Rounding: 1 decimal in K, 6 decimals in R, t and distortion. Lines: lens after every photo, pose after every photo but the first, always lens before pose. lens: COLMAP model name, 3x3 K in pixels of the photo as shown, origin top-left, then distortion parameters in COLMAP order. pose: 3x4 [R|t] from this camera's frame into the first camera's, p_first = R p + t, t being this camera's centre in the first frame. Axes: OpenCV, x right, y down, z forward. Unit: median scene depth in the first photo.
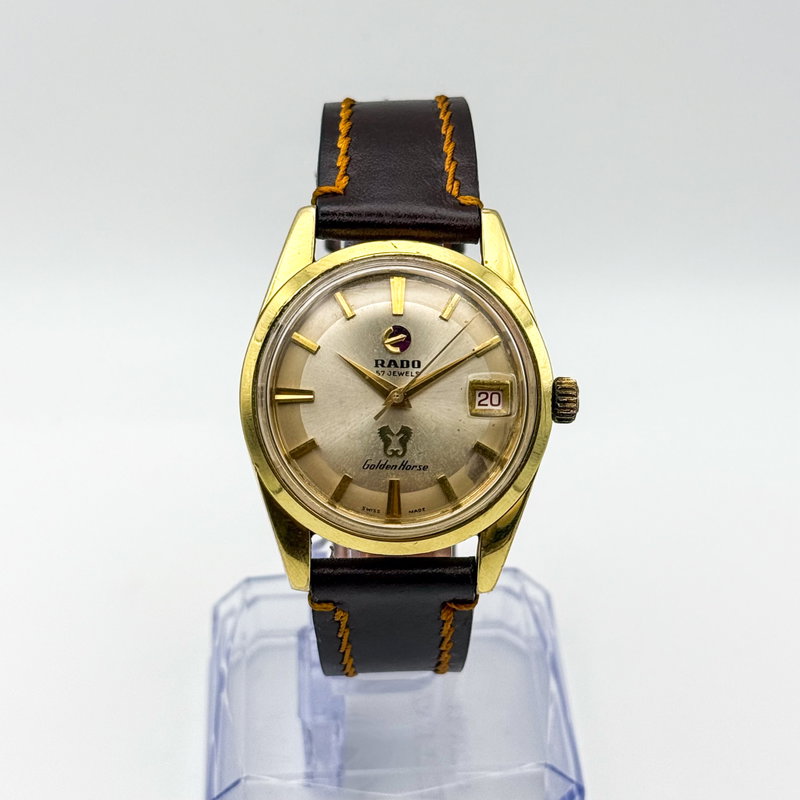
lens RADIAL K [[2050.2, 0, 400.0], [0, 2050.2, 400.0], [0, 0, 1]] dist [0.054455, 3.428814]
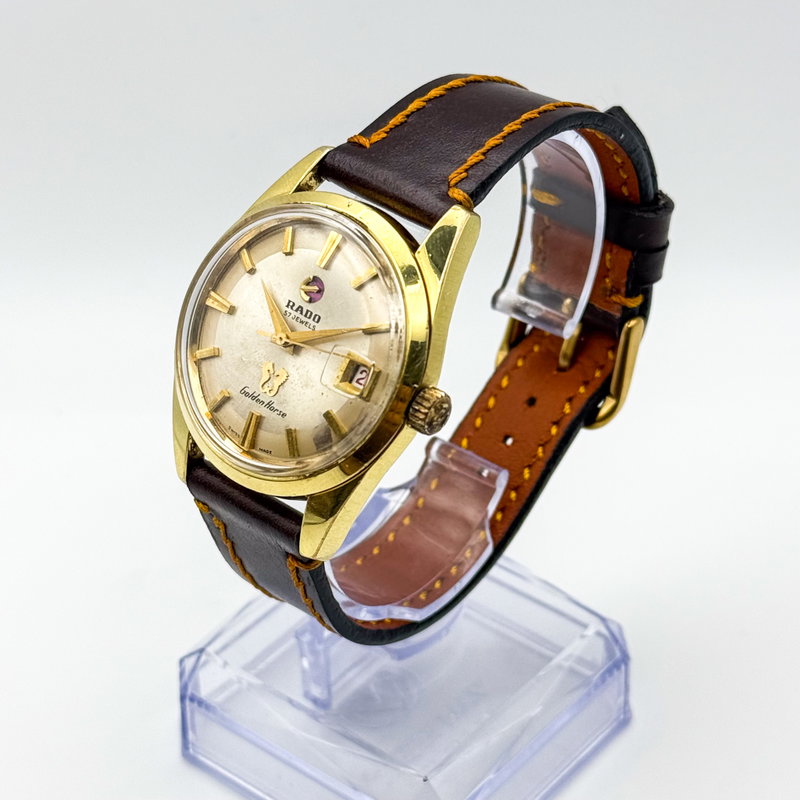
lens RADIAL K [[2050.2, 0, 400.0], [0, 2050.2, 400.0], [0, 0, 1]] dist [0.054455, 3.428814]
pose [[0.739522, 0.381980, -0.554254, 0.617761], [-0.376197, 0.917337, 0.130263, -0.128470], [0.558196, 0.112176, 0.822091, 0.191265]]
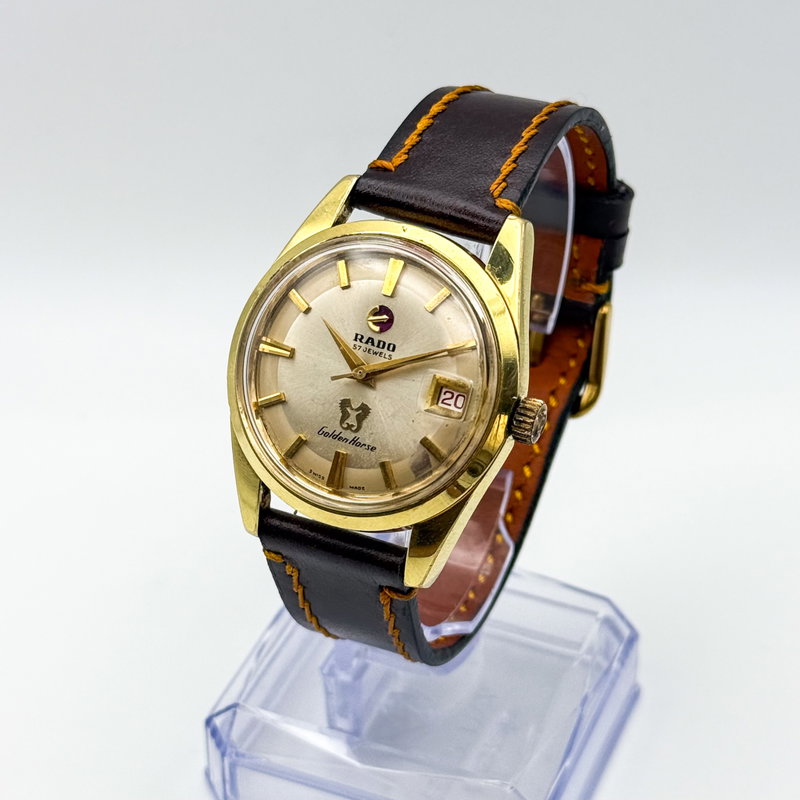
lens RADIAL K [[2050.2, 0, 400.0], [0, 2050.2, 400.0], [0, 0, 1]] dist [0.054455, 3.428814]
pose [[0.899959, 0.250095, -0.357109, 0.378461], [-0.247515, 0.967393, 0.053729, -0.047662], [0.358902, 0.040036, 0.932516, 0.061681]]
